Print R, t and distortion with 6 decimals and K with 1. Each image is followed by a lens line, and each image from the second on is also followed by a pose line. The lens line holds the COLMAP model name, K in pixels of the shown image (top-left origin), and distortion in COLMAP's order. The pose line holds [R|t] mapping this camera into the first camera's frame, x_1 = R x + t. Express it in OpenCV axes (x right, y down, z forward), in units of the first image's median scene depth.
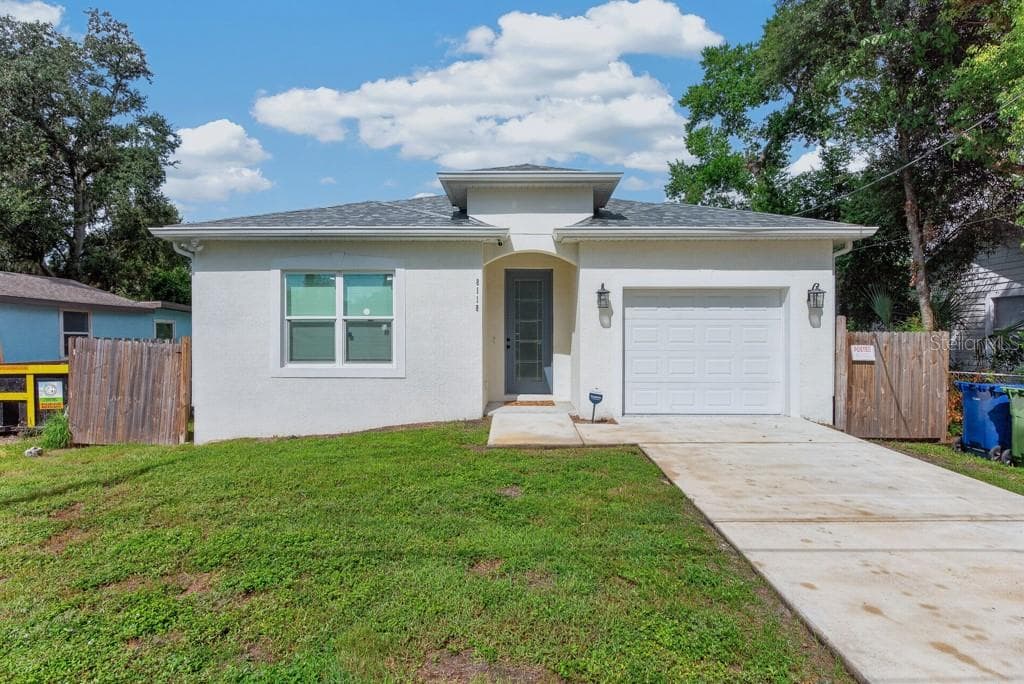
lens RADIAL K [[423.2, 0, 512.0], [0, 423.2, 342.0], [0, 0, 1]] dist [0.000672, -0.000193]
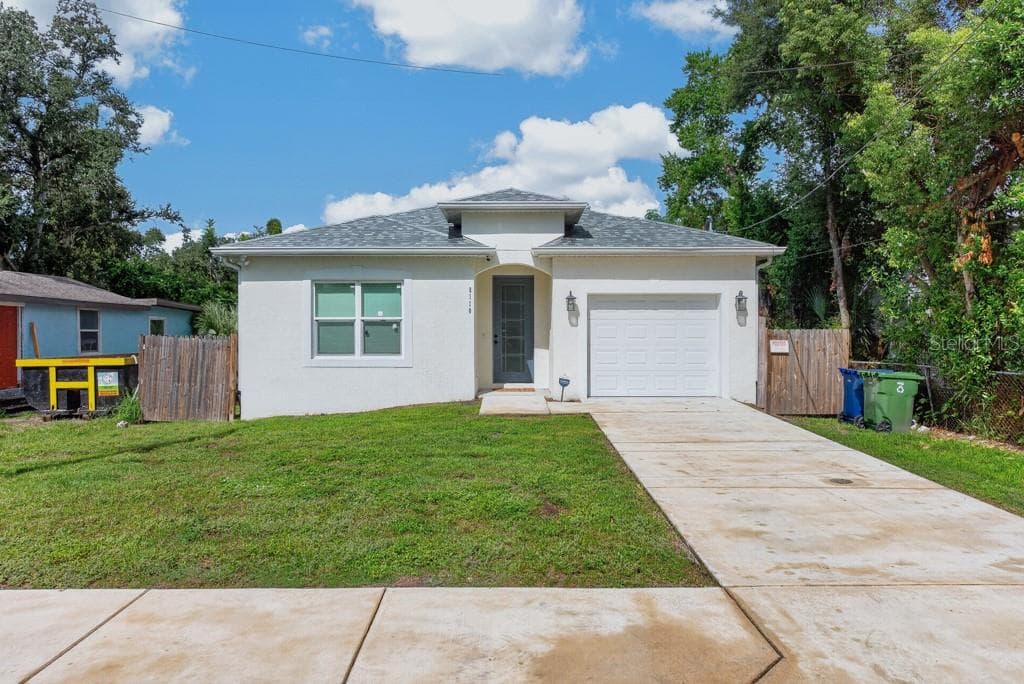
lens RADIAL K [[526.2, 0, 512.0], [0, 526.2, 342.0], [0, 0, 1]] dist [-0.023353, -0.000306]
pose [[0.999914, -0.001582, 0.012990, 0.020182], [0.001481, 0.999968, 0.007817, -0.000436], [-0.013002, -0.007797, 0.999885, -0.529143]]
